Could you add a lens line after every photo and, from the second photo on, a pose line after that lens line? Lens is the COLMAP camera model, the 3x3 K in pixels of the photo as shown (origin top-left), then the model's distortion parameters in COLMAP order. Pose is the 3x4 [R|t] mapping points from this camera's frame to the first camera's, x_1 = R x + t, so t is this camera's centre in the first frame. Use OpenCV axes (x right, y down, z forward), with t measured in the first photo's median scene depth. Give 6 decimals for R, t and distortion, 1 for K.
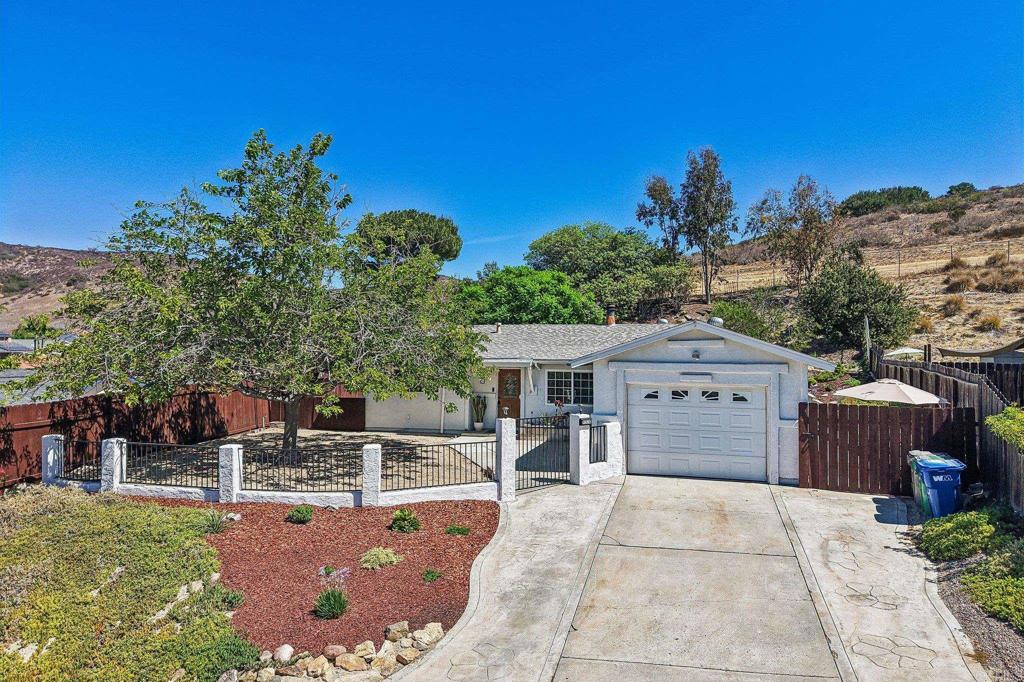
lens RADIAL K [[685.9, 0, 508.7], [0, 685.9, 340.9], [0, 0, 1]] dist [0.006927, -0.000359]
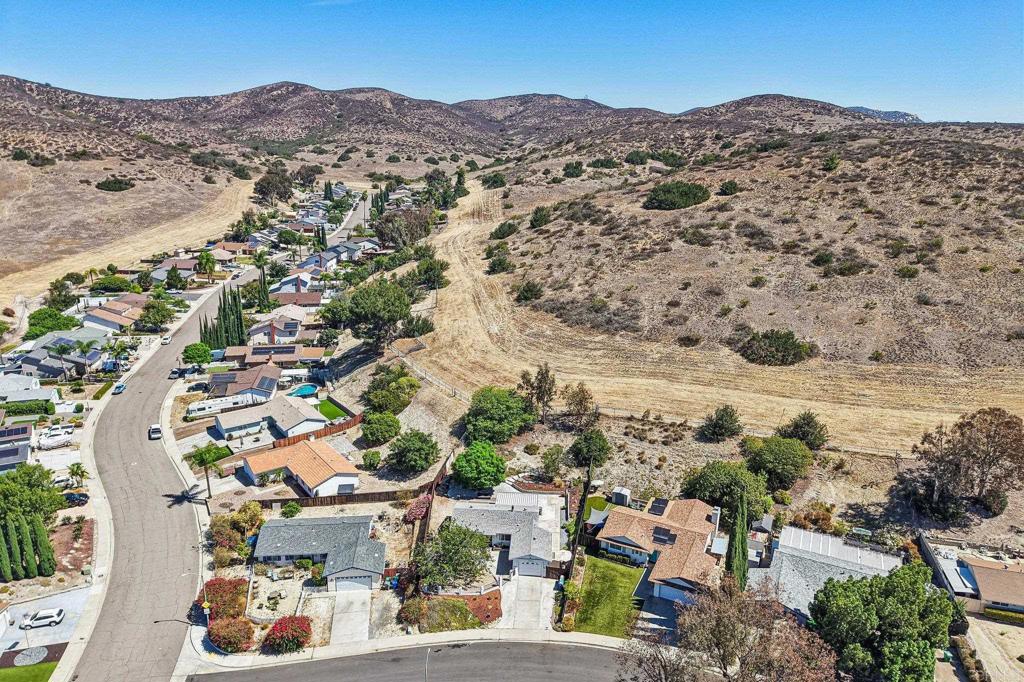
lens RADIAL K [[684.5, 0, 510.1], [0, 684.5, 340.1], [0, 0, 1]] dist [0.031751, -0.032296]
pose [[0.981474, -0.046605, 0.185842, -0.912063], [-0.011748, 0.953501, 0.301161, -3.565262], [-0.191236, -0.297765, 0.935289, -3.955343]]
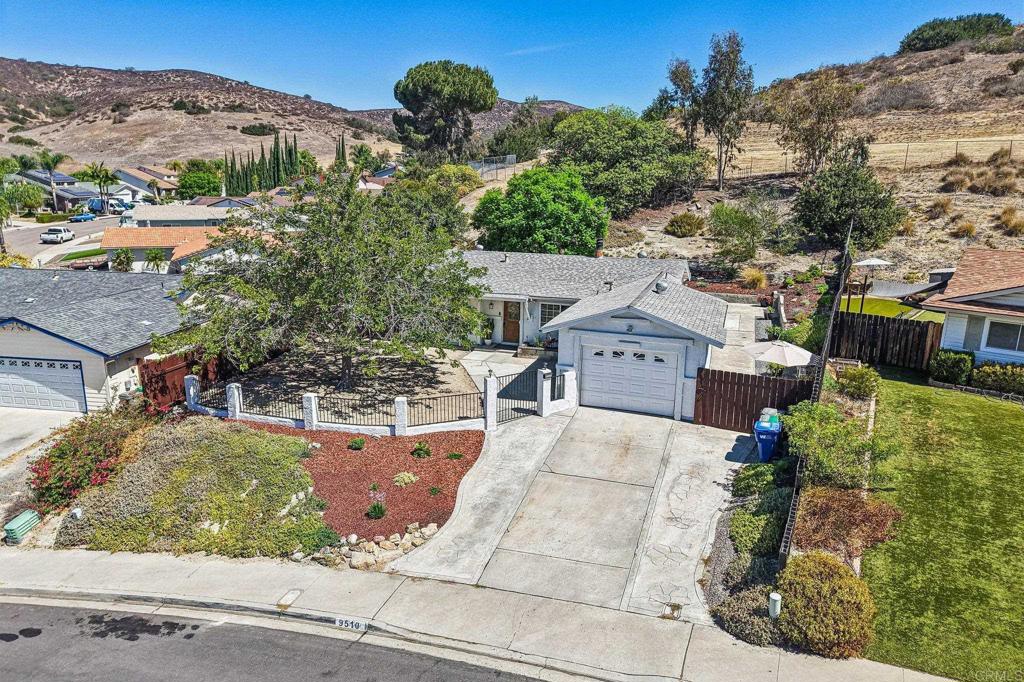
lens RADIAL K [[684.5, 0, 510.1], [0, 684.5, 340.1], [0, 0, 1]] dist [0.031751, -0.032296]
pose [[0.997897, 0.022422, -0.060823, 0.115722], [-0.006546, 0.968334, 0.249572, -0.304948], [0.064493, -0.248648, 0.966444, -0.368238]]
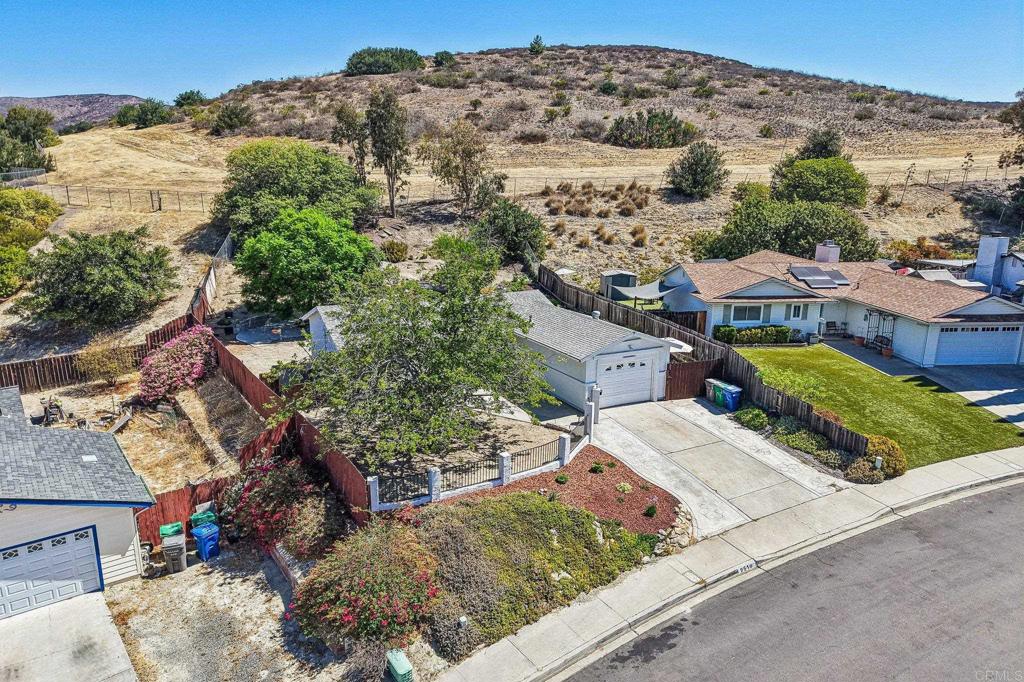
lens RADIAL K [[683.0, 0, 512.0], [0, 683.0, 341.0], [0, 0, 1]] dist [0.062824, -0.084590]
pose [[0.730822, -0.159915, 0.663571, -1.315797], [-0.017474, 0.967466, 0.252395, -0.500889], [-0.682345, -0.196051, 0.704251, -0.172951]]
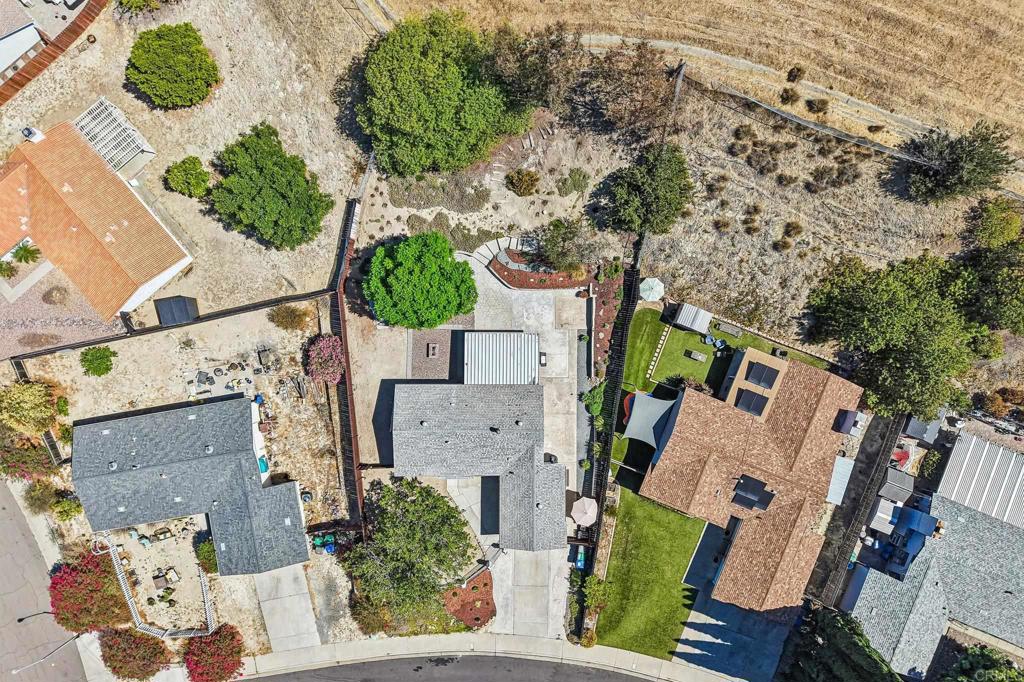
lens RADIAL K [[685.9, 0, 508.7], [0, 685.9, 340.9], [0, 0, 1]] dist [0.006927, -0.000359]
pose [[0.966032, -0.258272, 0.008773, 0.400684], [-0.014044, -0.018574, 0.999729, -3.728557], [-0.258039, -0.965894, -0.021571, 2.208825]]
